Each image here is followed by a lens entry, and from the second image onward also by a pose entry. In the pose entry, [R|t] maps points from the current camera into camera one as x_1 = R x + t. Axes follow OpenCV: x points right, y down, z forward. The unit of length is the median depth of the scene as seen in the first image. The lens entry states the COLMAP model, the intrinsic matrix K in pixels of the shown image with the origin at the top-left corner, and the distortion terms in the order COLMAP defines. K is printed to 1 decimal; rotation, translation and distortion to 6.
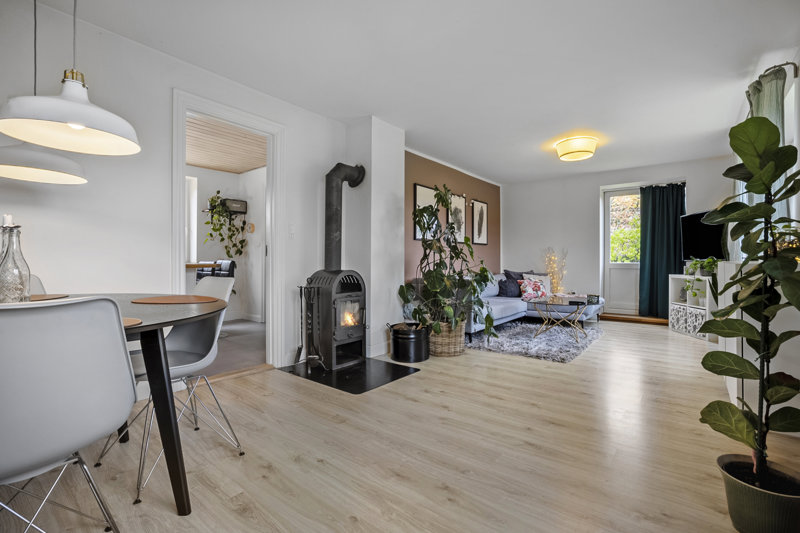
lens RADIAL K [[393.6, 0, 398.0], [0, 393.6, 269.2], [0, 0, 1]] dist [-0.000290, 0.000765]
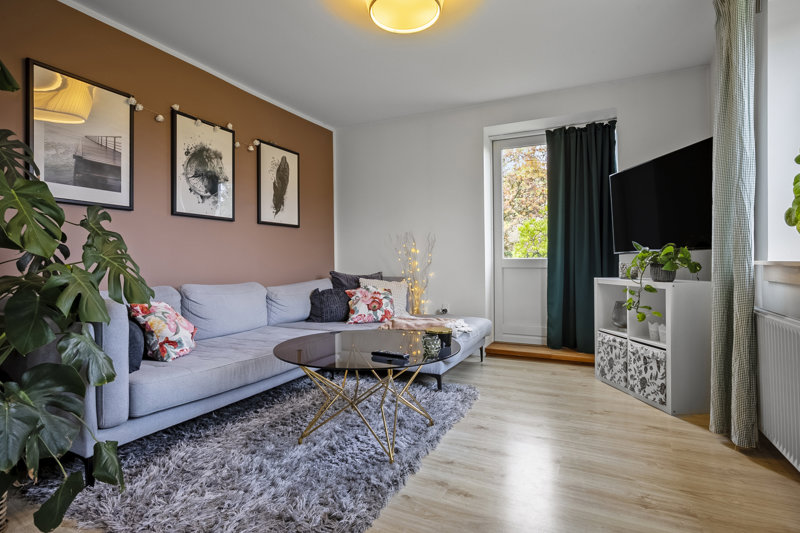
lens RADIAL K [[413.0, 0, 398.4], [0, 413.0, 262.4], [0, 0, 1]] dist [-0.003780, -0.000453]
pose [[0.982949, -0.004581, 0.183821, 0.287289], [0.007984, 0.999810, -0.017778, -0.000170], [-0.183705, 0.018943, 0.982799, 0.442709]]
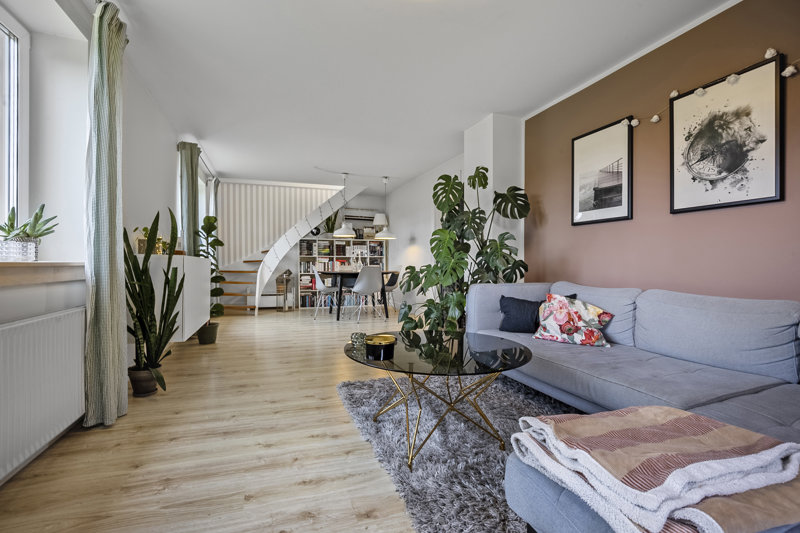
lens RADIAL K [[358.1, 0, 398.2], [0, 358.1, 265.5], [0, 0, 1]] dist [0.003358, 0.000428]
pose [[-0.547459, 0.004357, -0.836821, 0.594853], [-0.019325, 0.999654, 0.017848, -0.011750], [0.836609, 0.025943, -0.547185, 0.921720]]
